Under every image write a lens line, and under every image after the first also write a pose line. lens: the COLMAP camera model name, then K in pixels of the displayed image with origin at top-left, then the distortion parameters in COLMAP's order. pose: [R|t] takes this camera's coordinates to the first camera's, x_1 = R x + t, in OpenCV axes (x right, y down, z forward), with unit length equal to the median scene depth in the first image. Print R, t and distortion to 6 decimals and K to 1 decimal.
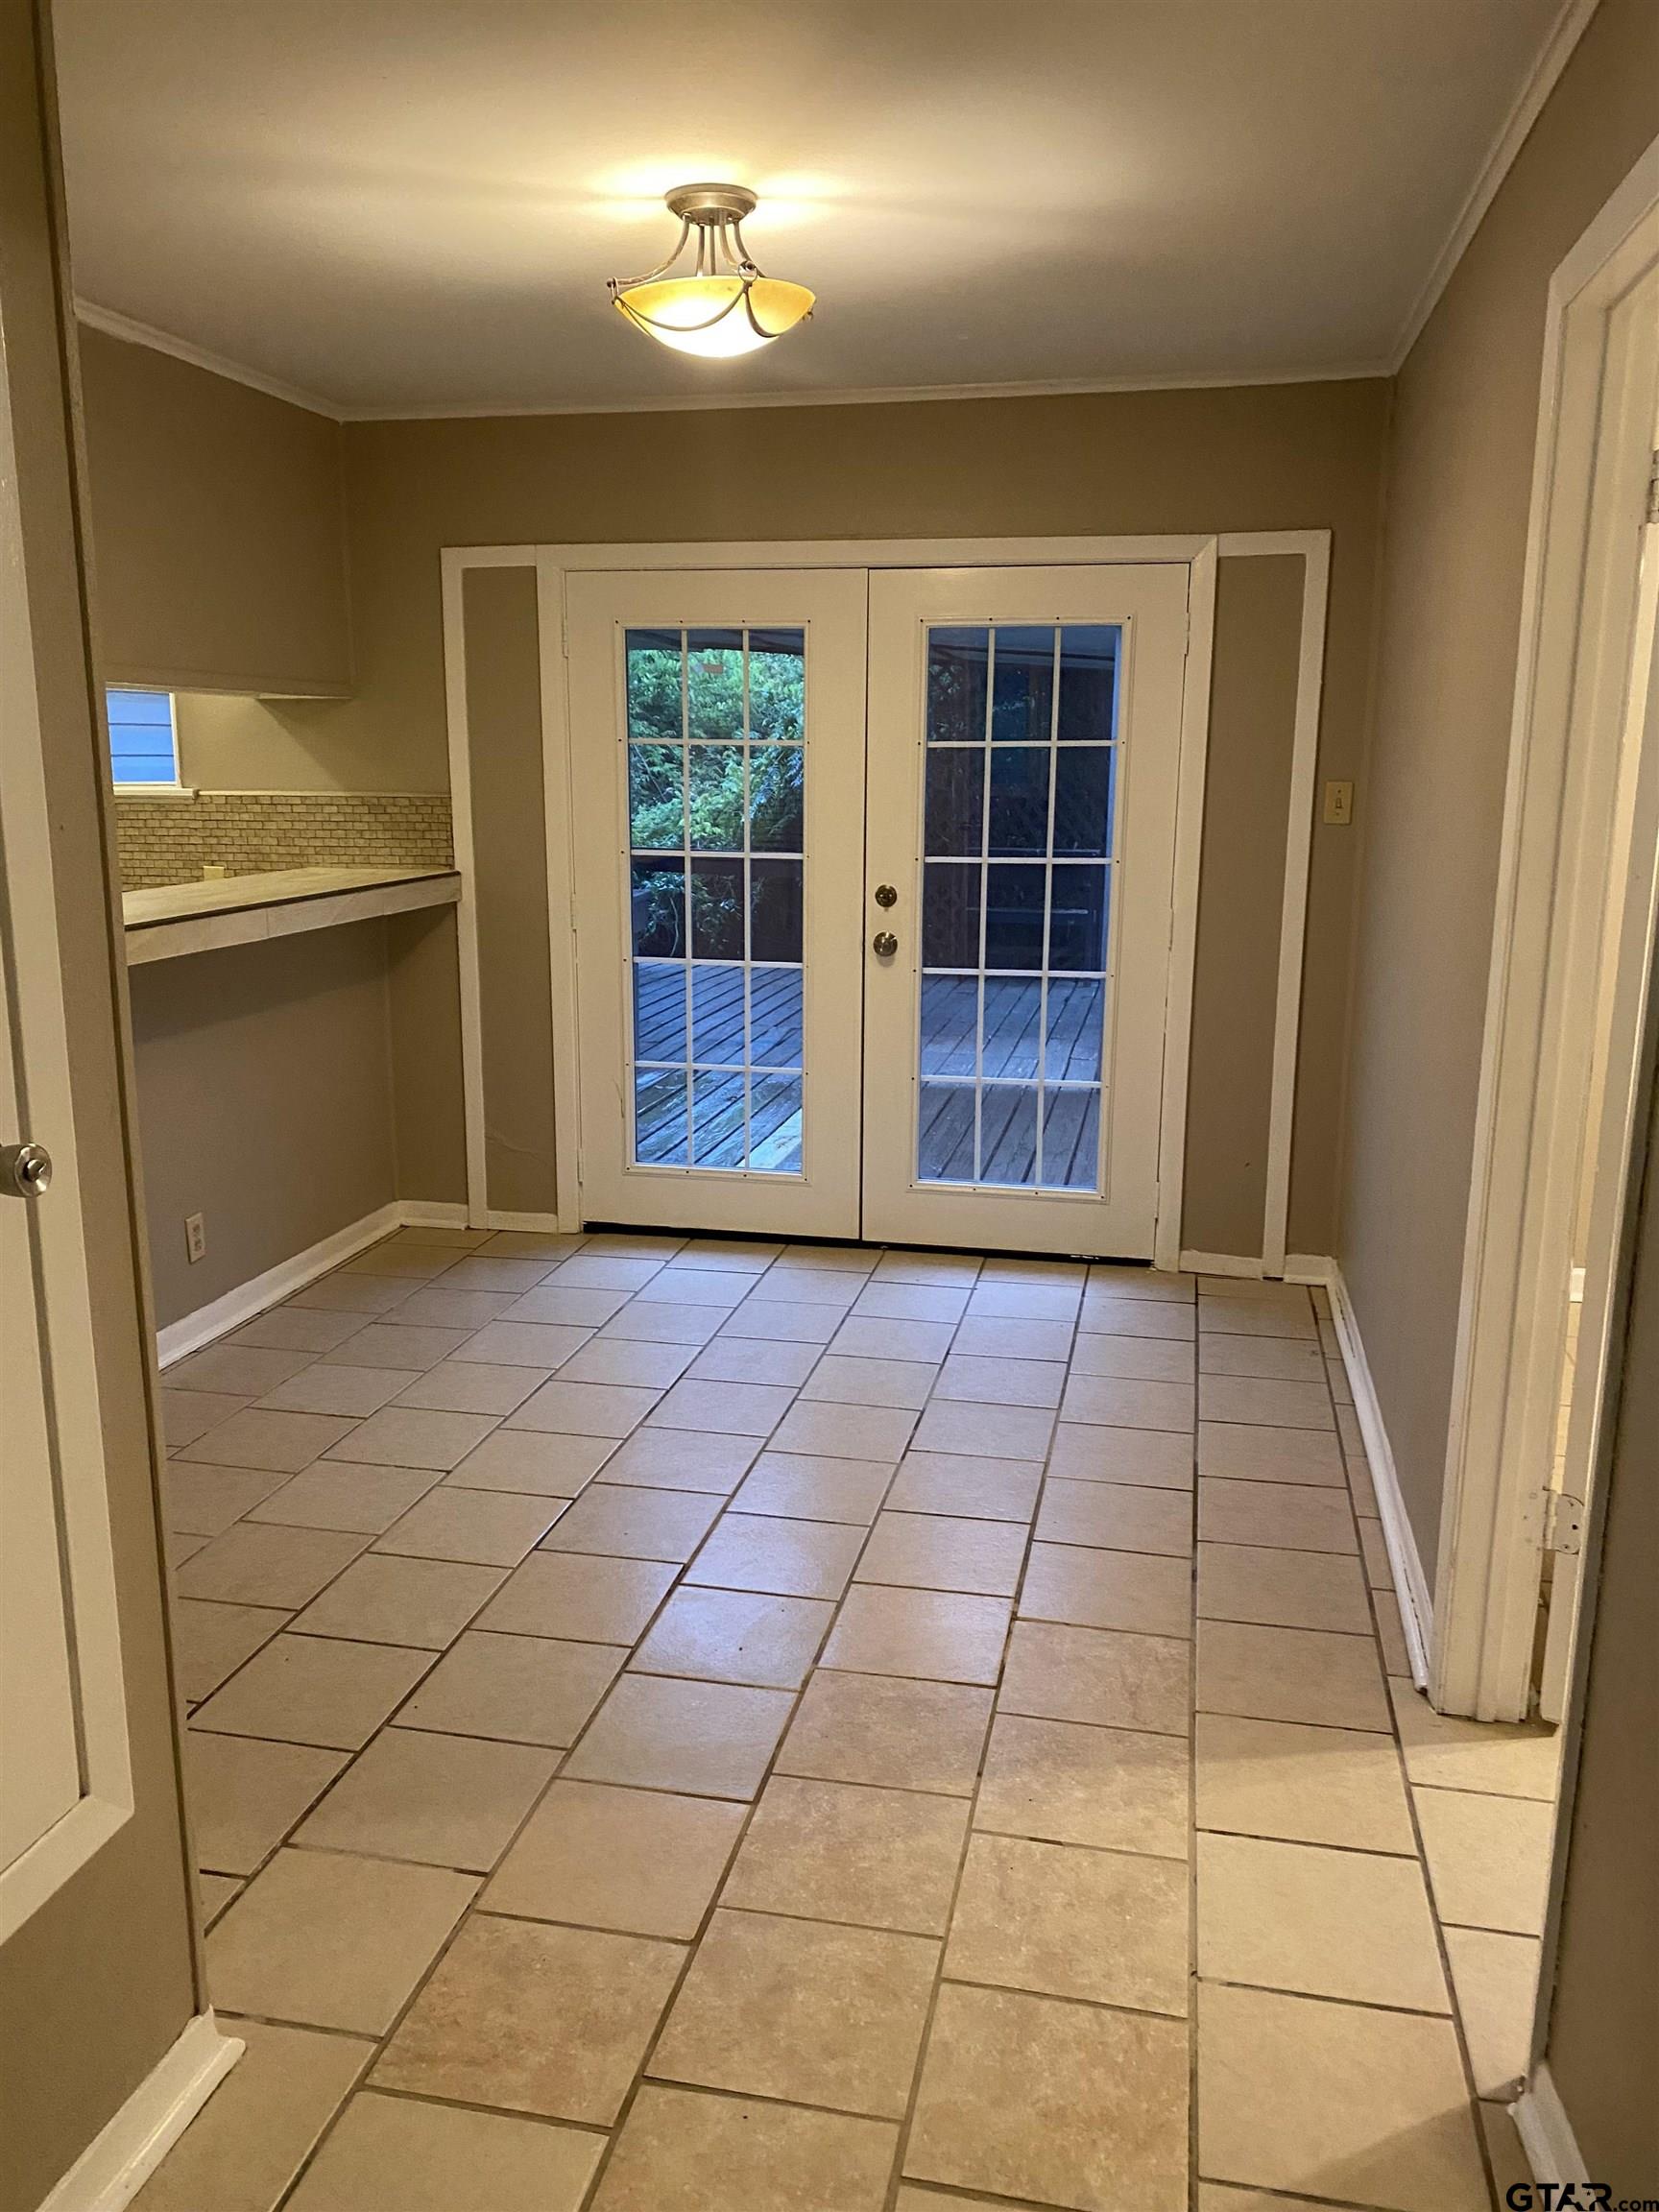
lens RADIAL K [[1694.8, 0, 827.0], [0, 1694.8, 1104.1], [0, 0, 1]] dist [0.027183, -0.034870]
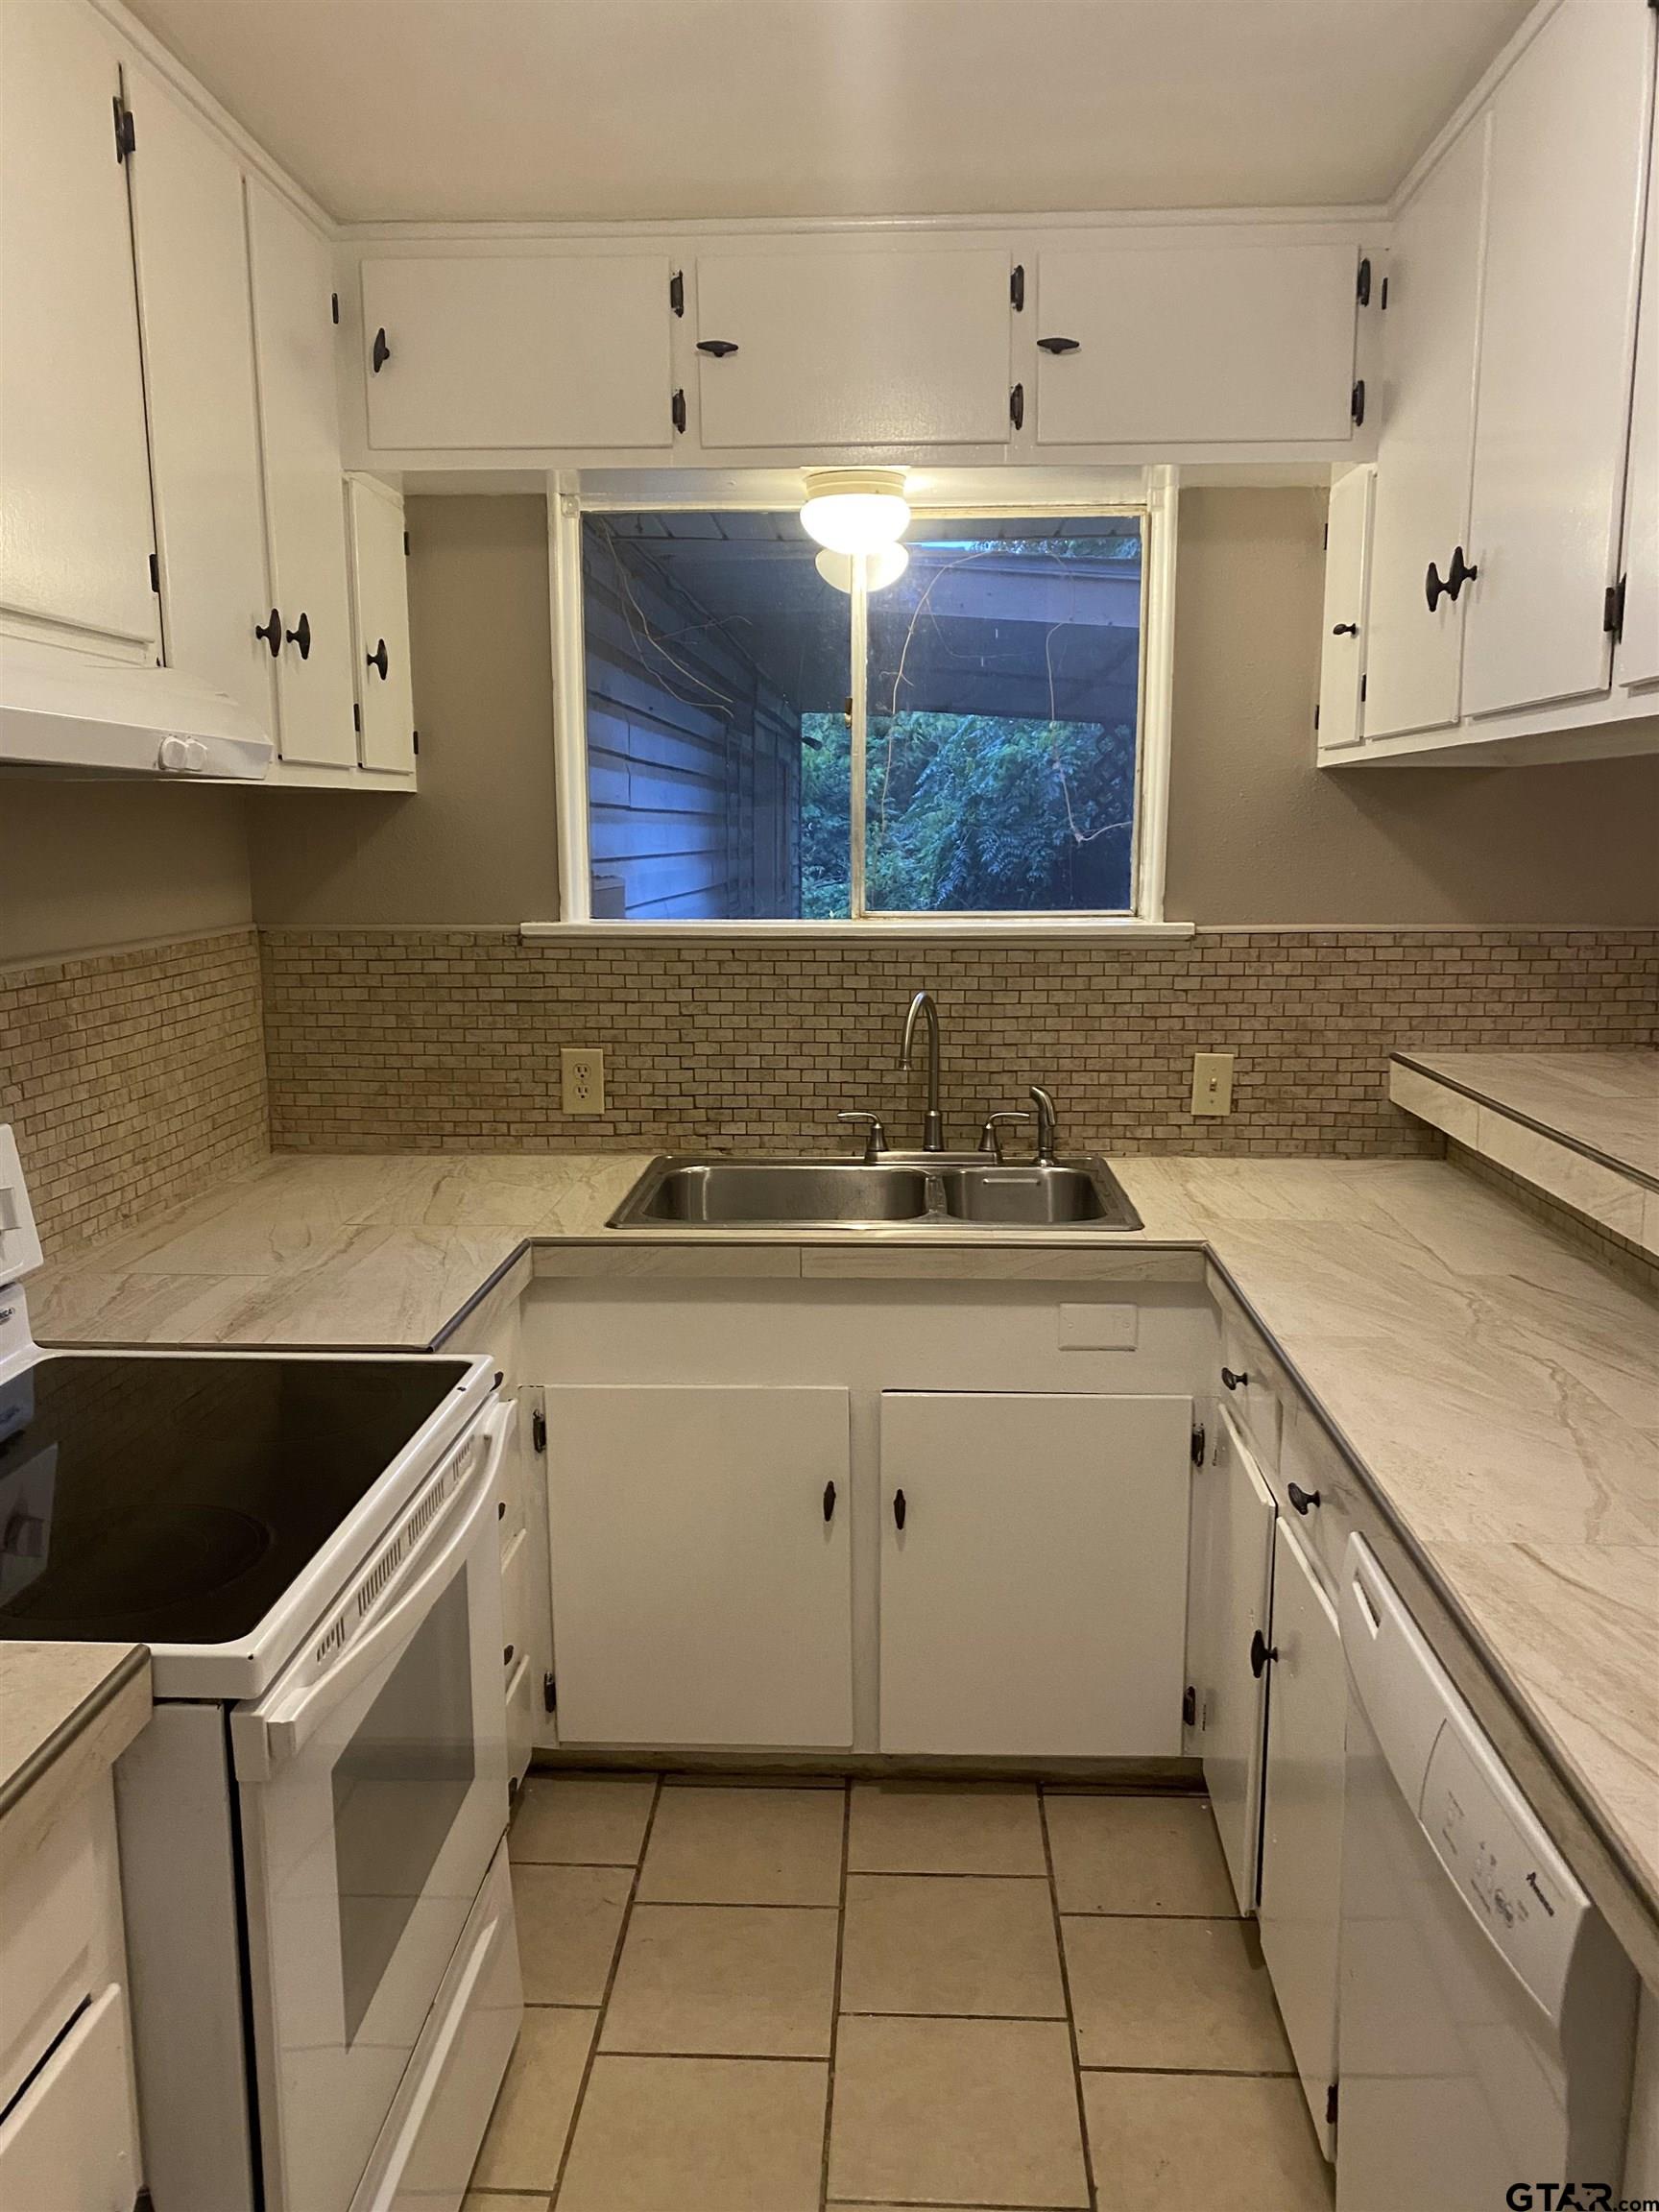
lens RADIAL K [[1694.8, 0, 828.9], [0, 1694.8, 1114.5], [0, 0, 1]] dist [0.027183, -0.034870]
pose [[0.987618, -0.033961, 0.153158, -0.593447], [0.039848, 0.998574, -0.035529, -0.105235], [-0.151733, 0.041192, 0.987563, 0.451599]]
